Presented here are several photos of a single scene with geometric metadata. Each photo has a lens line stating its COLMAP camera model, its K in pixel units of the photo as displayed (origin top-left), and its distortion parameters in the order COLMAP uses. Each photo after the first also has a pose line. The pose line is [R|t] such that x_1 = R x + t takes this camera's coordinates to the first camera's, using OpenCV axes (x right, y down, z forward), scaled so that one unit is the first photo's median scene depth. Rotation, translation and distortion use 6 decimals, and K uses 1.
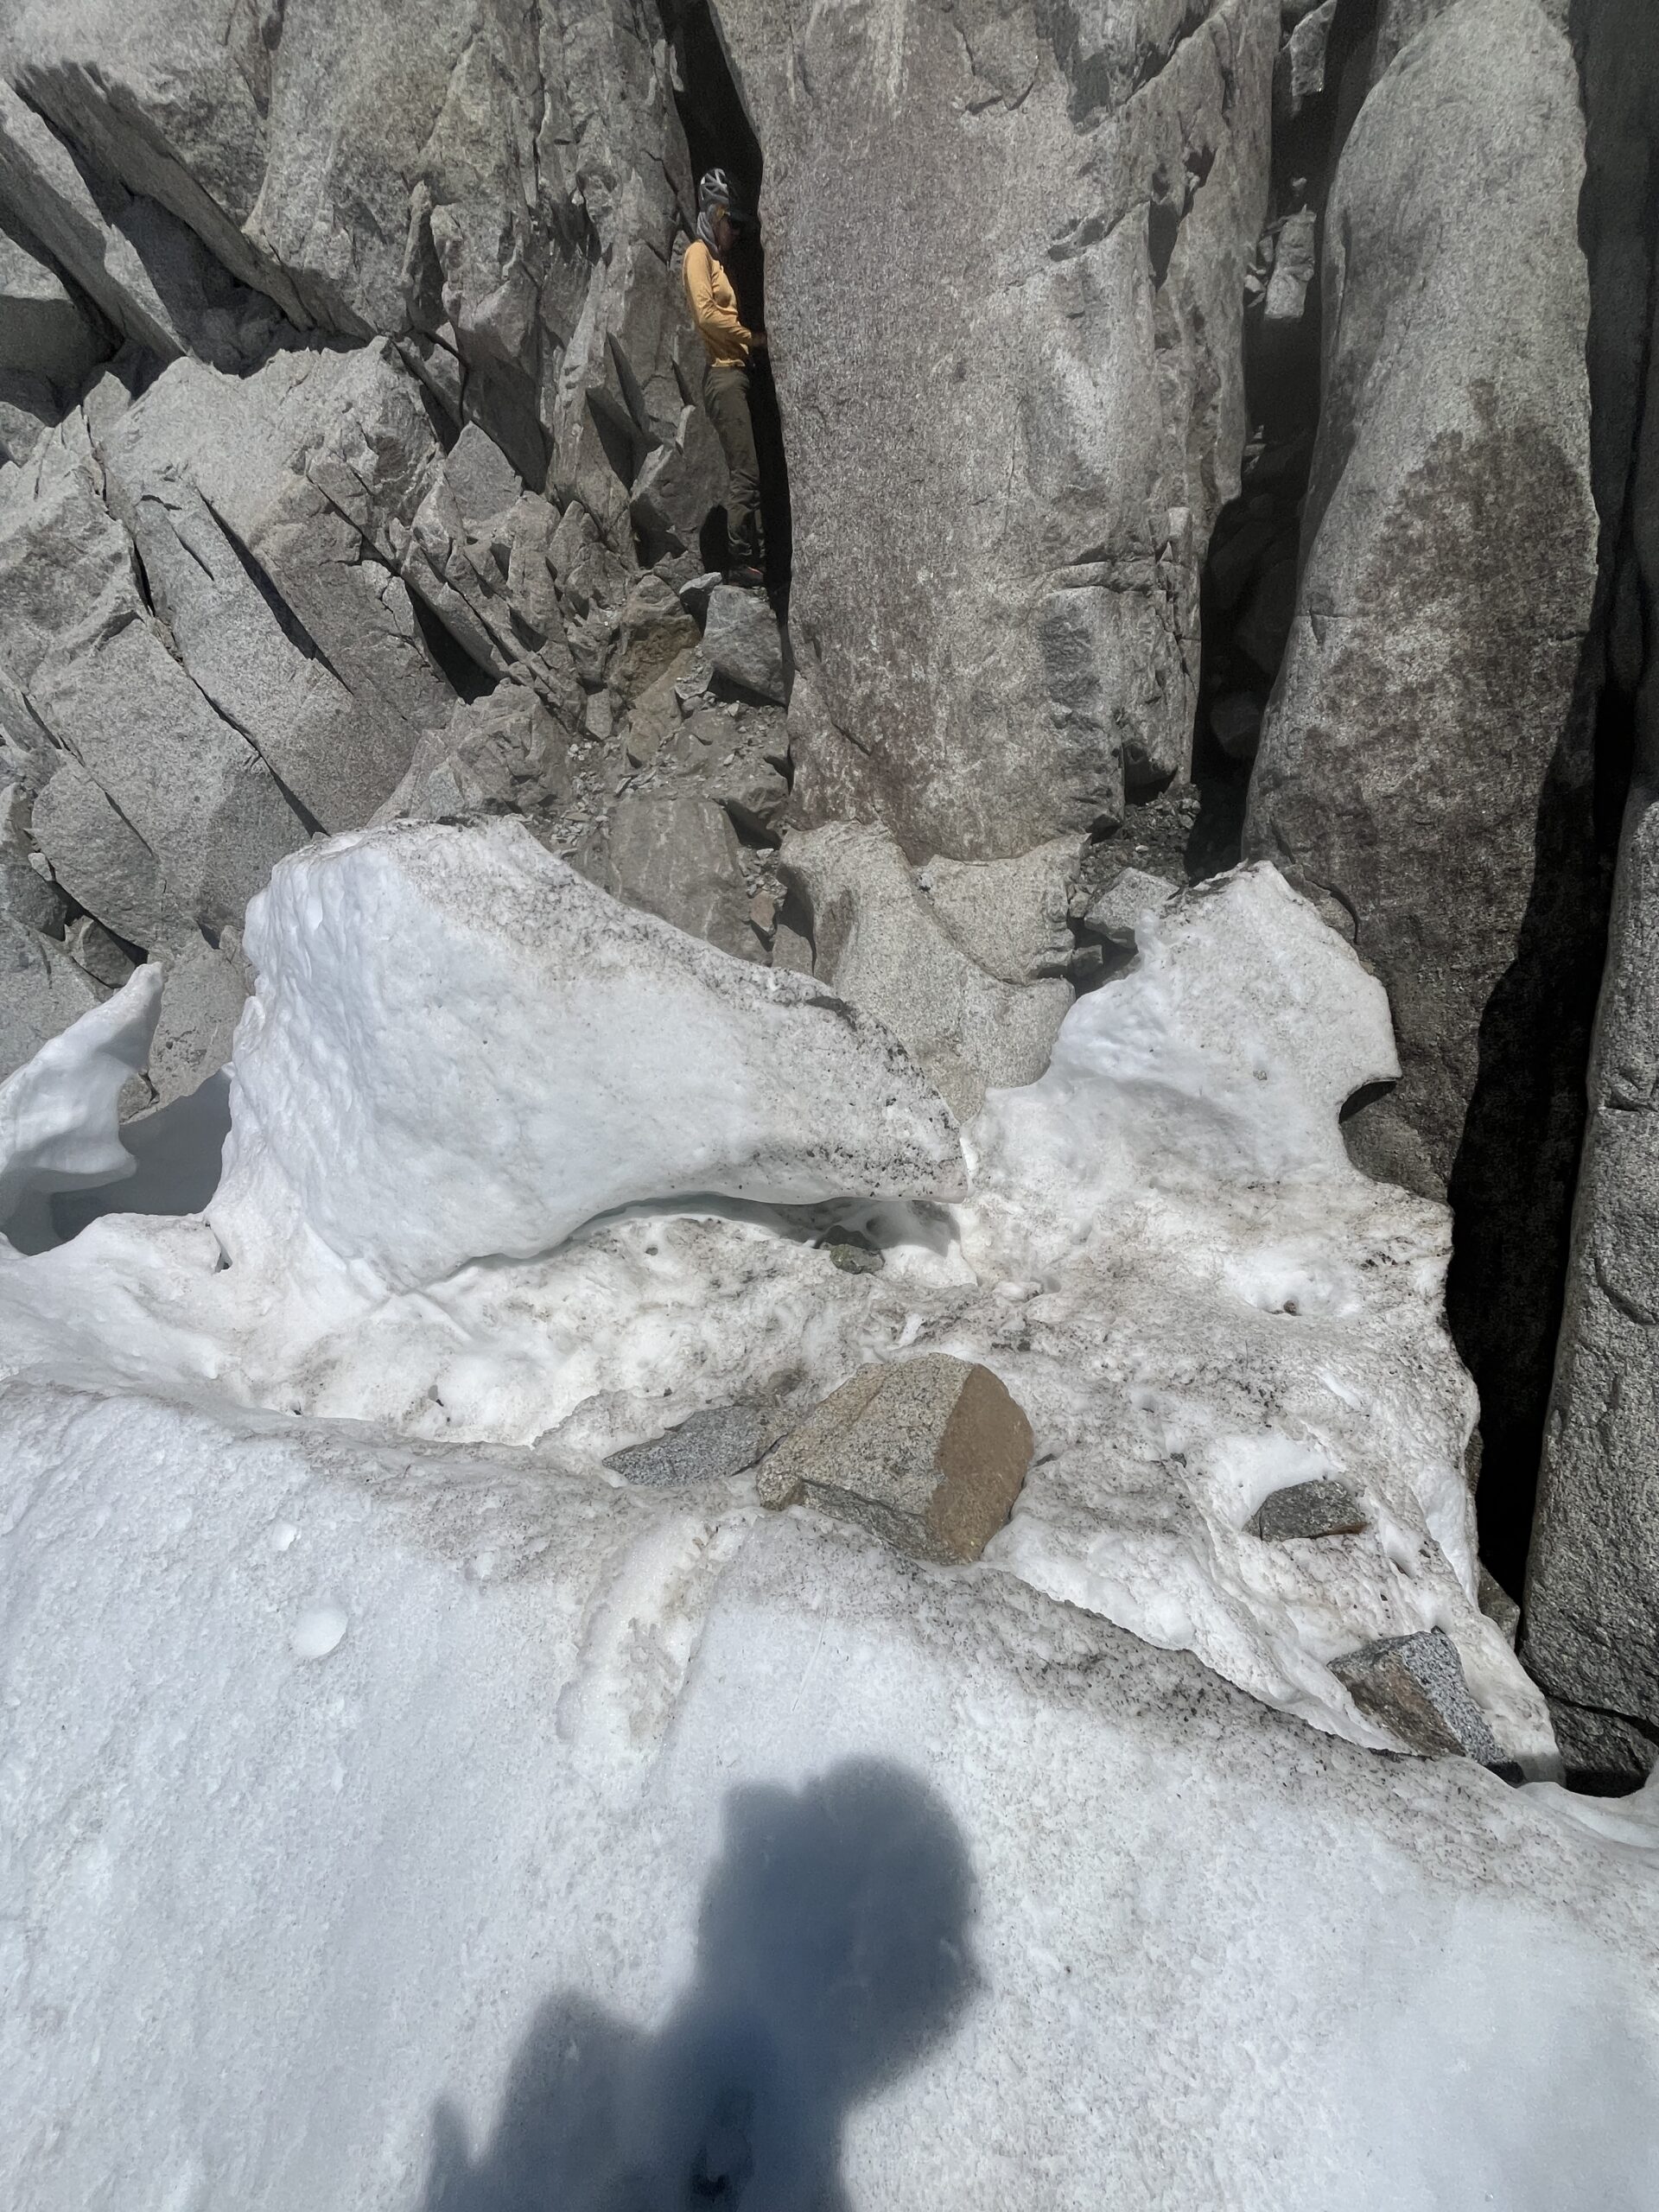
lens RADIAL K [[887.8, 0, 829.6], [0, 887.8, 1097.7], [0, 0, 1]] dist [-0.004166, -0.000270]
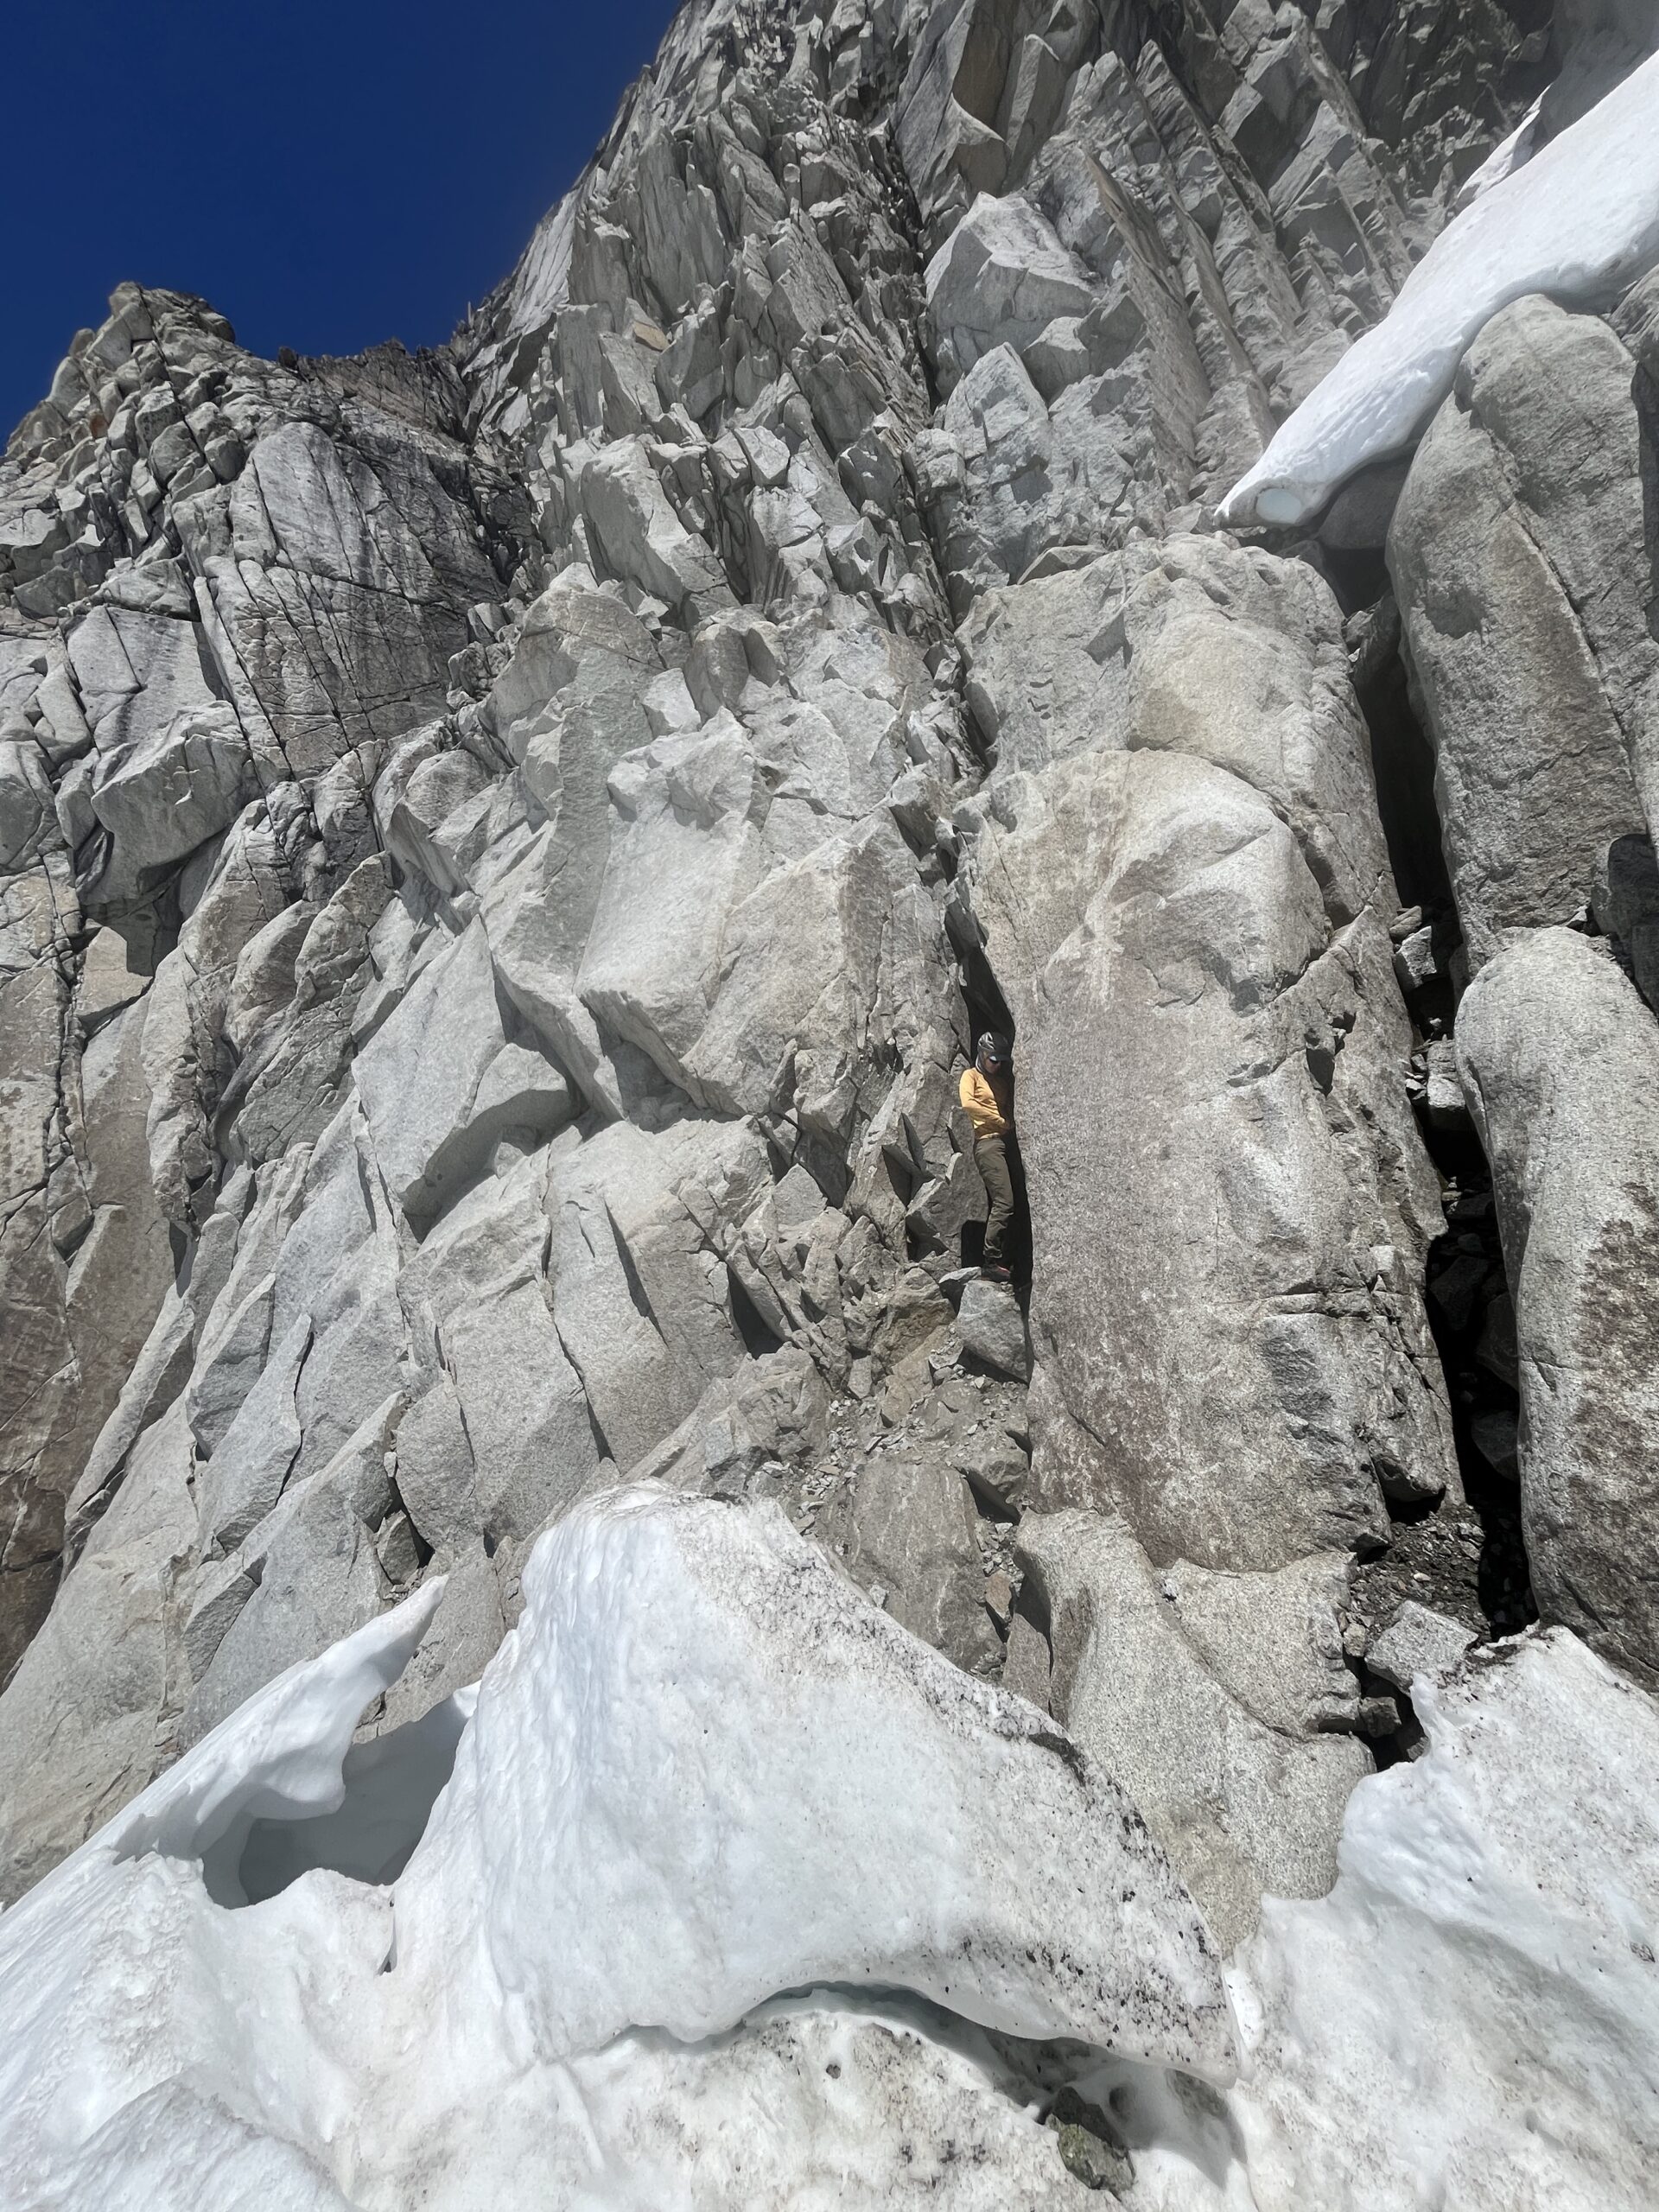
lens RADIAL K [[887.8, 0, 829.6], [0, 887.8, 1097.7], [0, 0, 1]] dist [-0.004166, -0.000270]
pose [[0.962056, -0.023935, -0.271799, 0.027860], [-0.151817, 0.780745, -0.606127, -0.023867], [0.226713, 0.624392, 0.747487, -0.120419]]
